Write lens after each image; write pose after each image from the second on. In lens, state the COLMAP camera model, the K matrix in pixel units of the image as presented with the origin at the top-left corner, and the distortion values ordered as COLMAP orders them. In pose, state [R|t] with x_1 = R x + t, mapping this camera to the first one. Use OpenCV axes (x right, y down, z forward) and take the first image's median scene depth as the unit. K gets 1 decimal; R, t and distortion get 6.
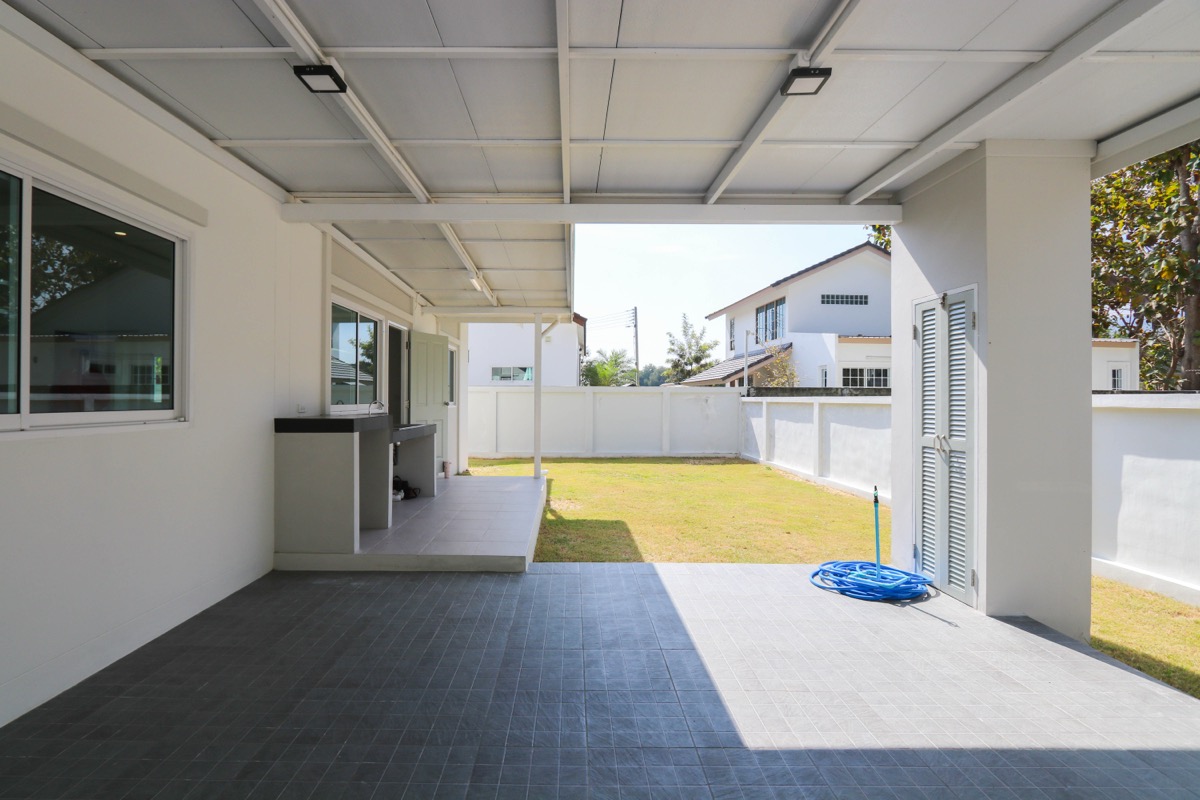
lens RADIAL K [[546.1, 0, 572.0], [0, 546.1, 399.8], [0, 0, 1]] dist [-0.003011, -0.000459]
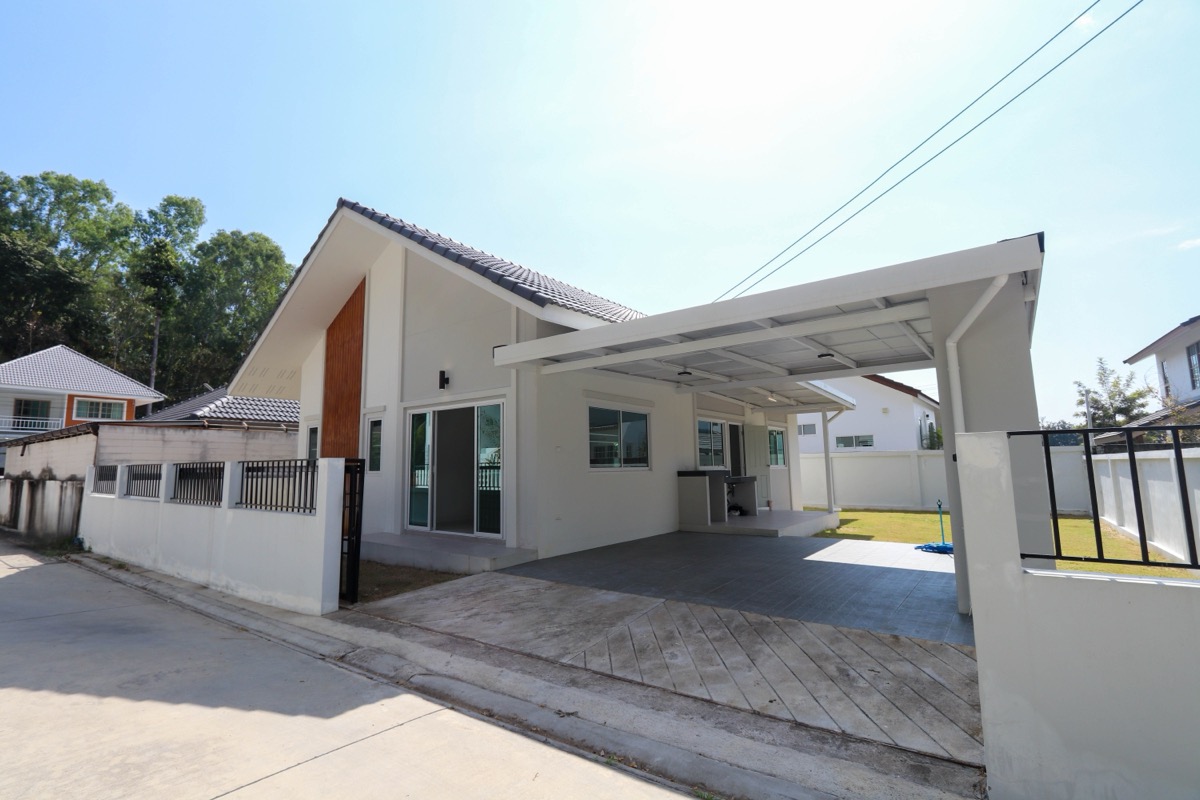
lens RADIAL K [[546.1, 0, 572.0], [0, 546.1, 399.8], [0, 0, 1]] dist [-0.003011, -0.000459]
pose [[0.772415, -0.090624, -0.628619, 0.409842], [0.014276, 0.991995, -0.125468, 0.009232], [0.634957, 0.087939, 0.767526, -0.752426]]
